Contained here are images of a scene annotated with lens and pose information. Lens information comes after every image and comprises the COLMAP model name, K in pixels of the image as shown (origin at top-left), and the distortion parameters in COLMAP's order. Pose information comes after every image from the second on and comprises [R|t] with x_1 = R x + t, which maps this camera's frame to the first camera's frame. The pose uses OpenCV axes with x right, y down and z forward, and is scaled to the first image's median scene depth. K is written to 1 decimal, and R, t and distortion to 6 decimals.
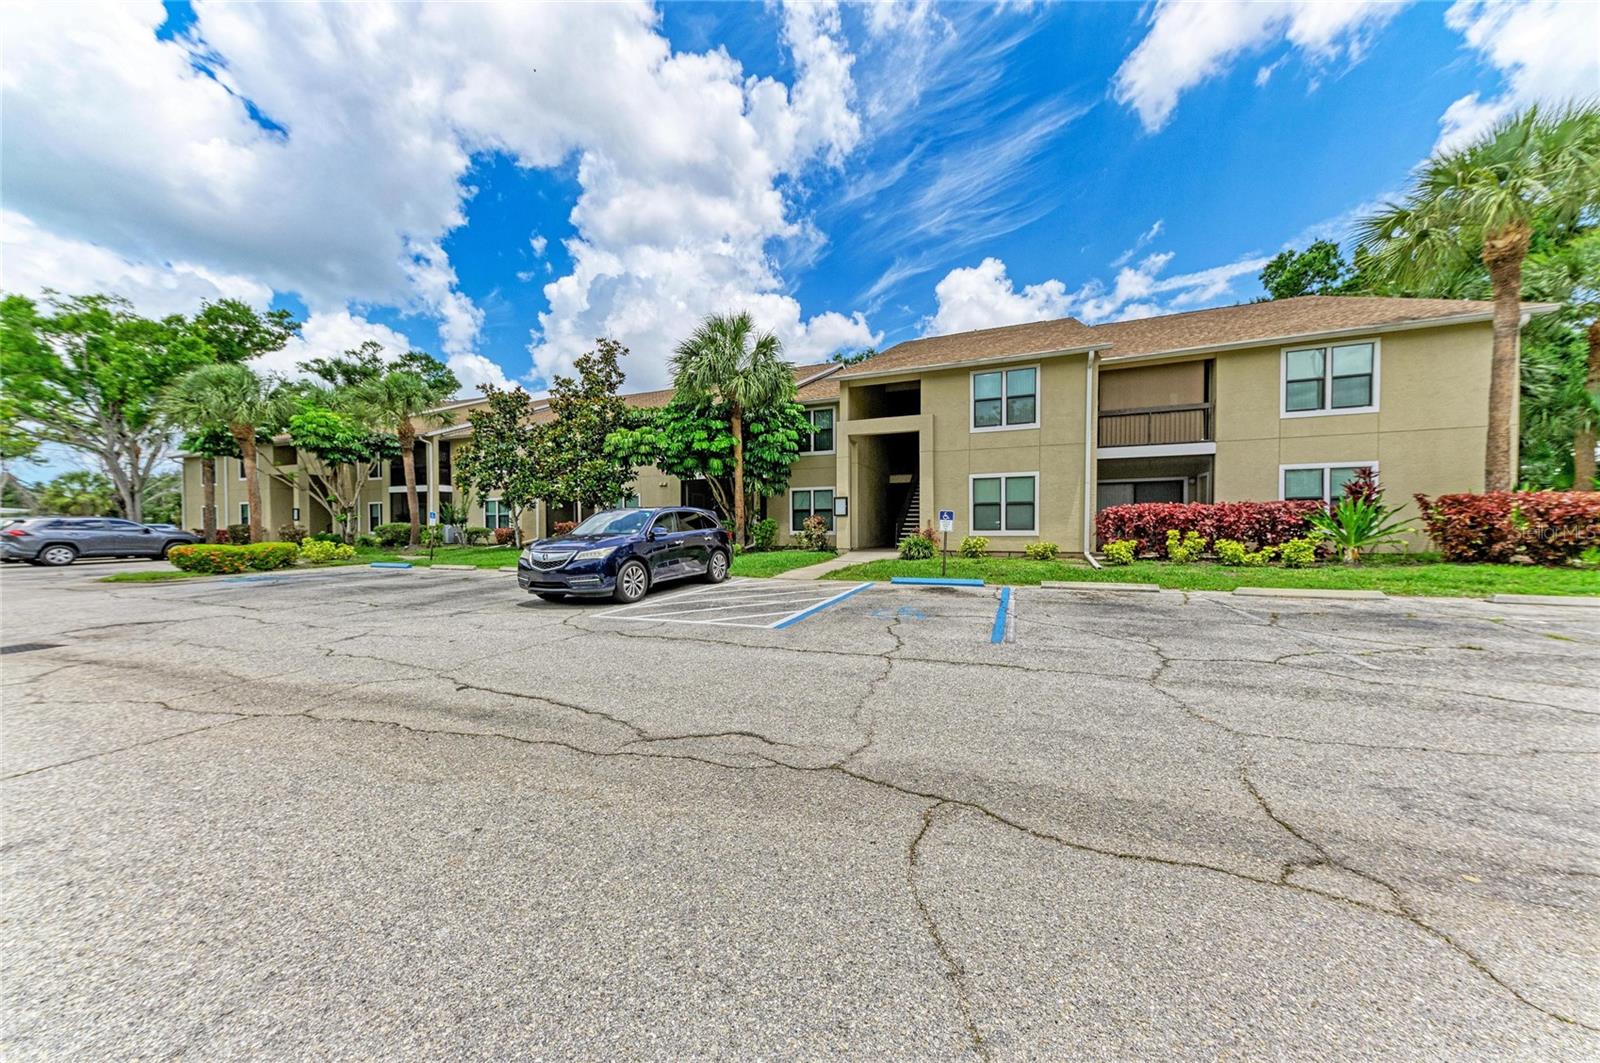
lens RADIAL K [[522.8, 0, 798.4], [0, 522.8, 542.9], [0, 0, 1]] dist [-0.013024, -0.000310]
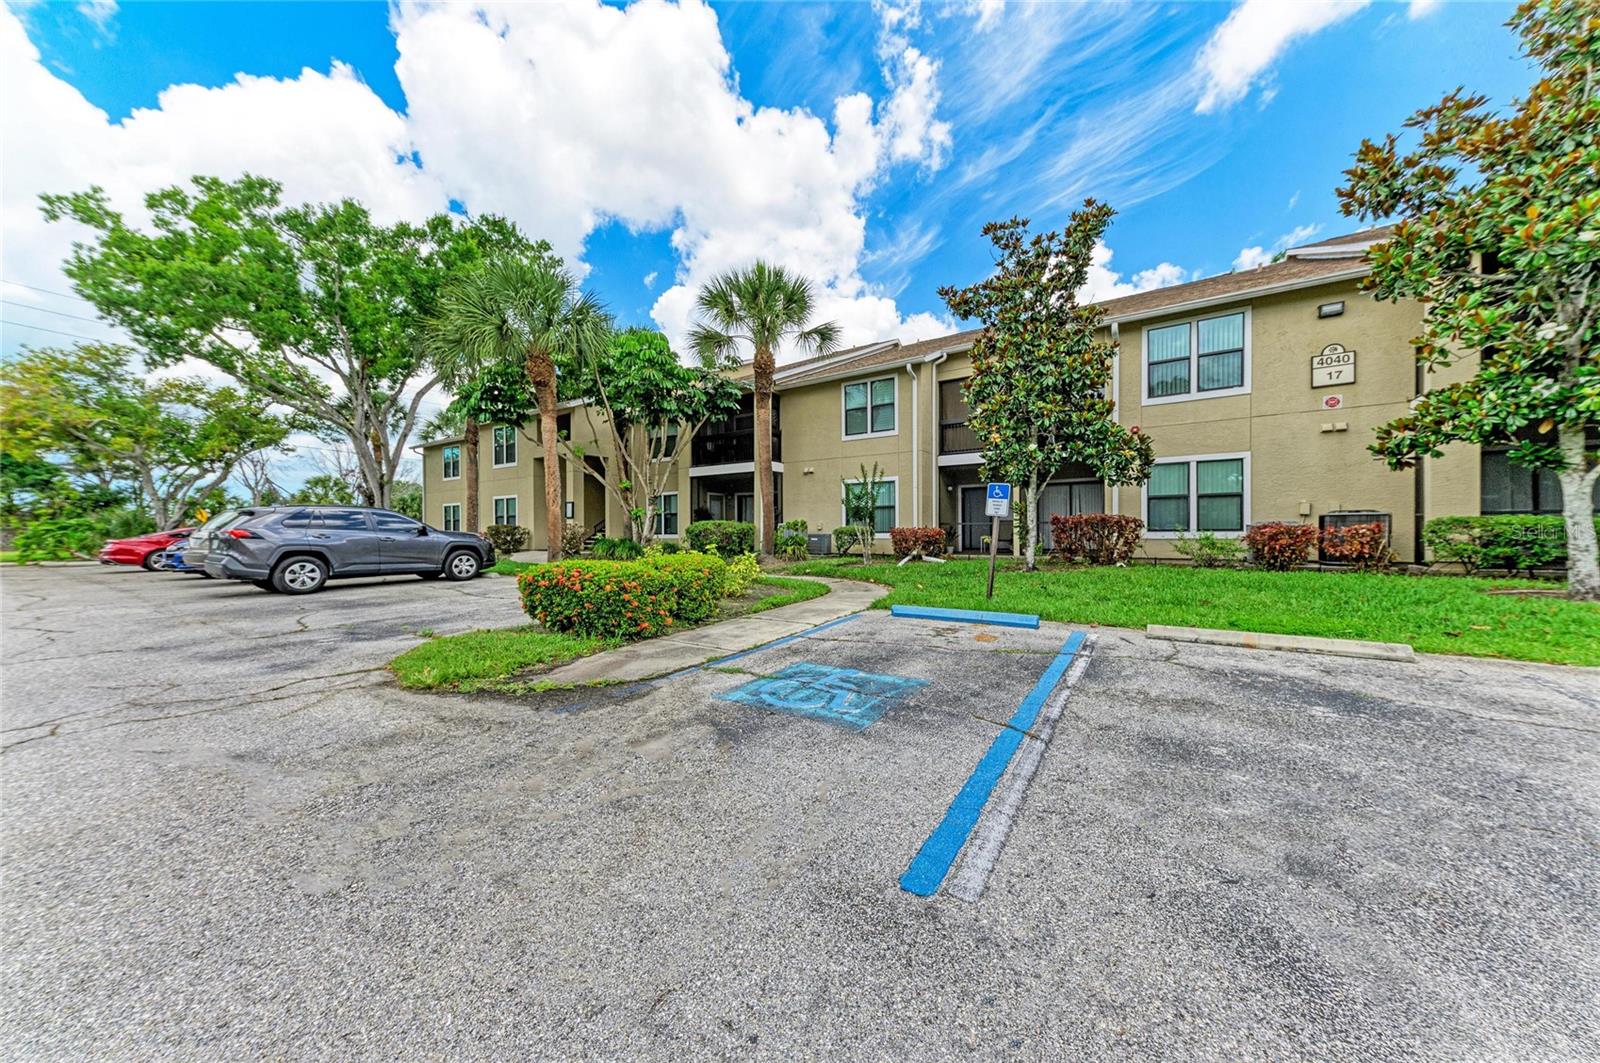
lens RADIAL K [[522.8, 0, 785.4], [0, 522.8, 534.7], [0, 0, 1]] dist [-0.013024, -0.000310]
pose [[0.975268, -0.007861, -0.220884, -0.491865], [0.004037, 0.999834, -0.017758, -0.004508], [0.220987, 0.016427, 0.975138, 0.340478]]
